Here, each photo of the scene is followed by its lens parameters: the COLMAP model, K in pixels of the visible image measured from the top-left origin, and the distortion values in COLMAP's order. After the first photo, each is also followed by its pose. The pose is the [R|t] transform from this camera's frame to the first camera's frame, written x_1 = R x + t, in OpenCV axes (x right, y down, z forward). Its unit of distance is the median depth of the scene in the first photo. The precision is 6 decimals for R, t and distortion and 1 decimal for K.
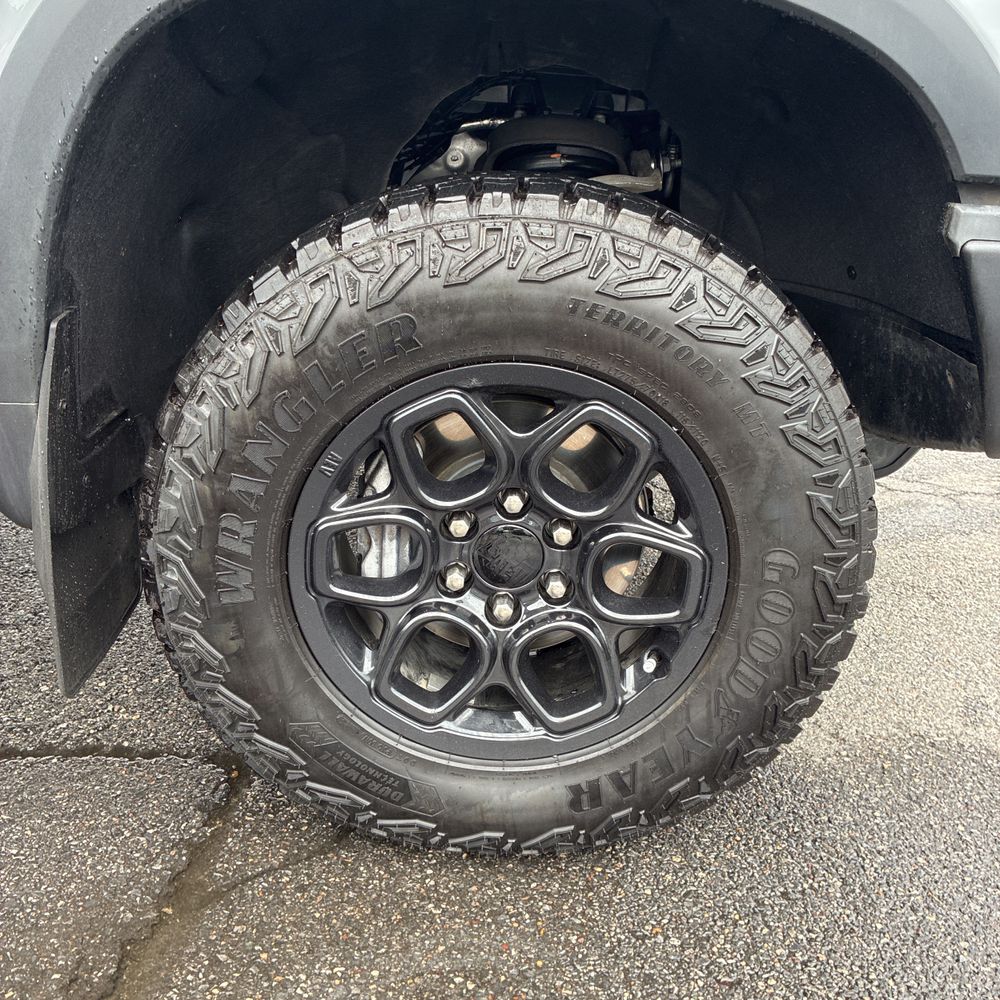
lens RADIAL K [[1008.6, 0, 508.1], [0, 1008.6, 501.2], [0, 0, 1]] dist [0.019907, 0.000000]
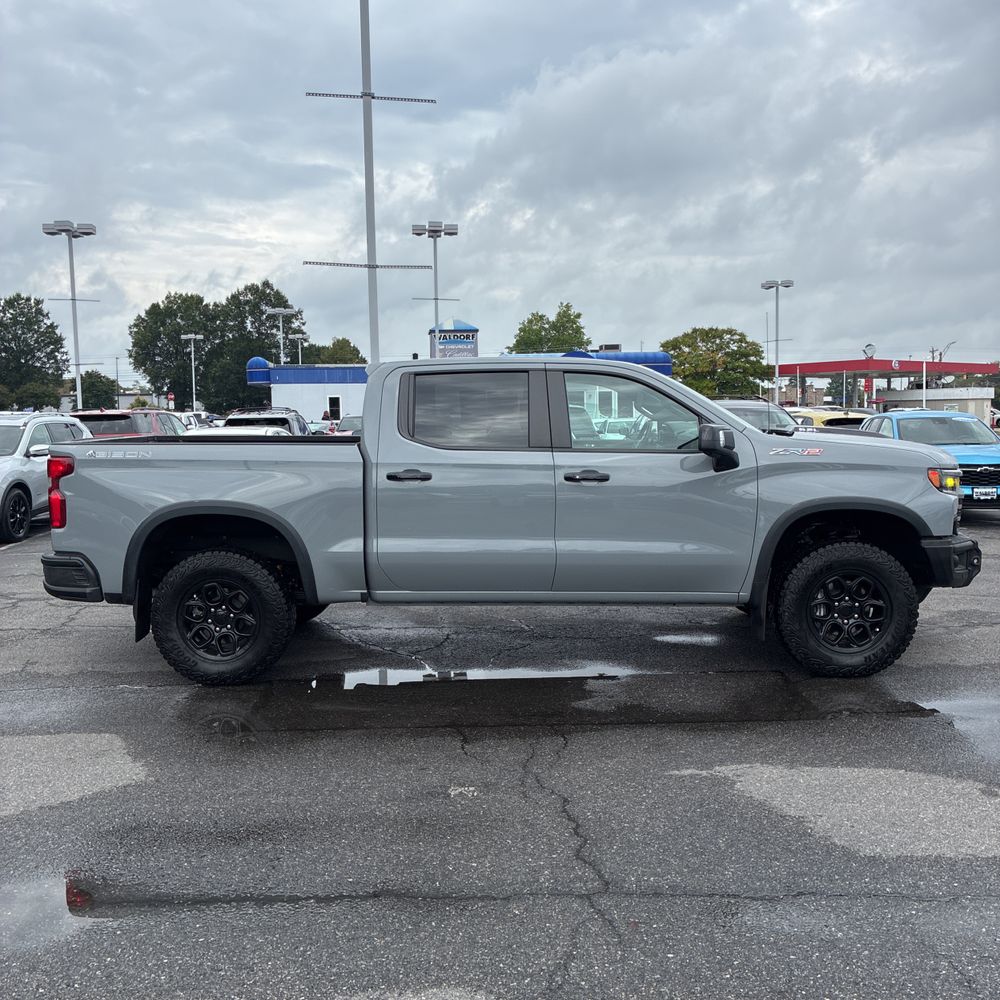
lens RADIAL K [[1008.6, 0, 501.6], [0, 1008.6, 503.5], [0, 0, 1]] dist [0.019907, 0.000000]
pose [[0.997918, -0.059460, -0.024975, -1.736410], [0.049402, 0.953712, -0.296636, 1.070197], [0.041457, 0.294785, 0.954664, -4.525193]]
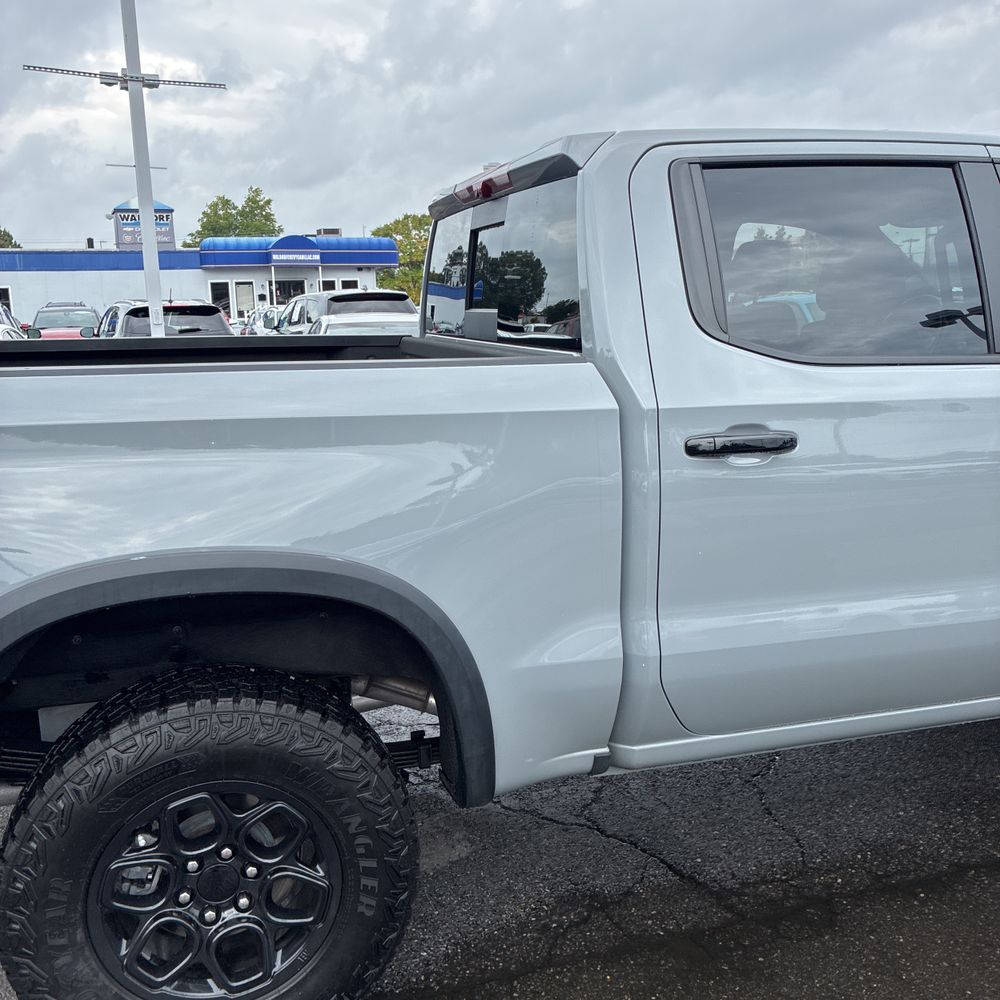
lens RADIAL K [[1008.6, 0, 492.3], [0, 1008.6, 495.5], [0, 0, 1]] dist [0.019907, 0.000000]
pose [[0.958810, -0.120260, 0.257334, -3.393184], [0.168045, 0.970560, -0.172552, -0.371412], [-0.229007, 0.208688, 0.950792, -1.105835]]
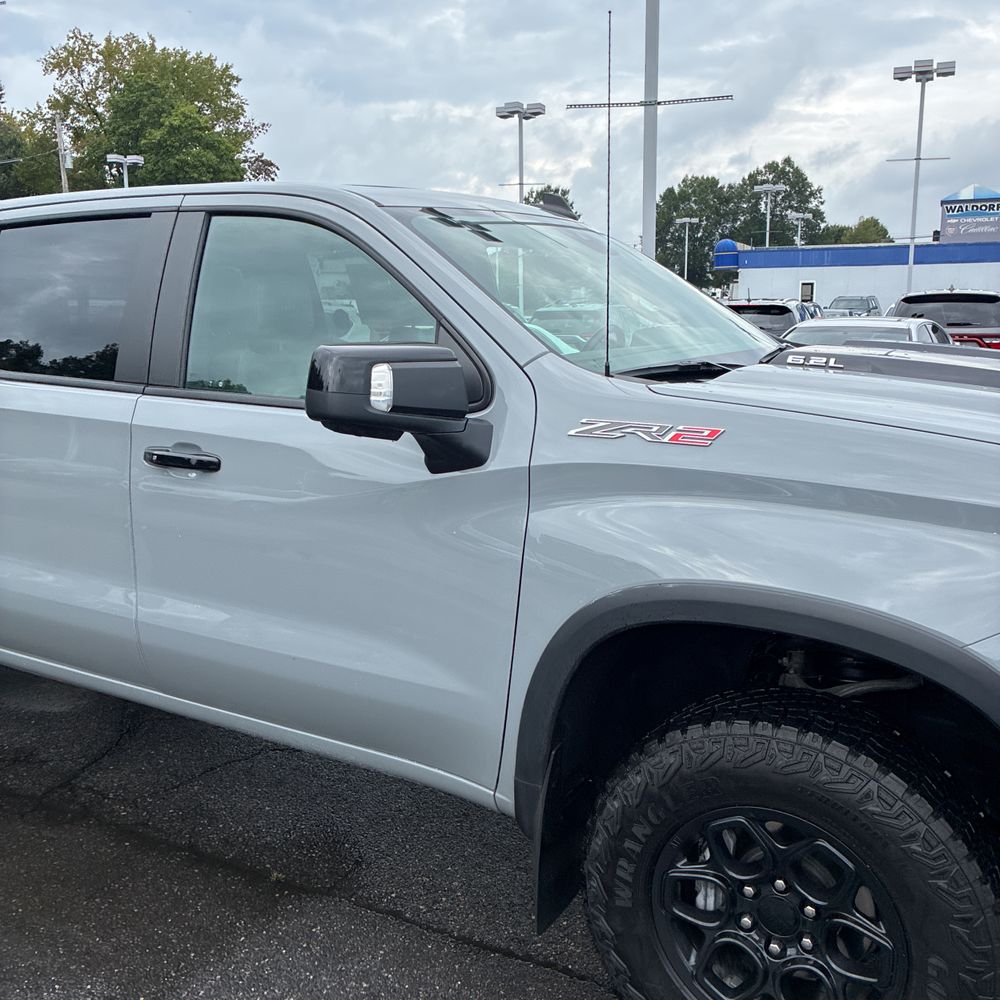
lens RADIAL K [[1008.6, 0, 501.6], [0, 1008.6, 494.1], [0, 0, 1]] dist [0.019907, 0.000000]
pose [[0.860575, 0.039238, -0.507811, 0.482483], [-0.147446, 0.973528, -0.174650, -0.296280], [0.487515, 0.225174, 0.843579, -0.905924]]
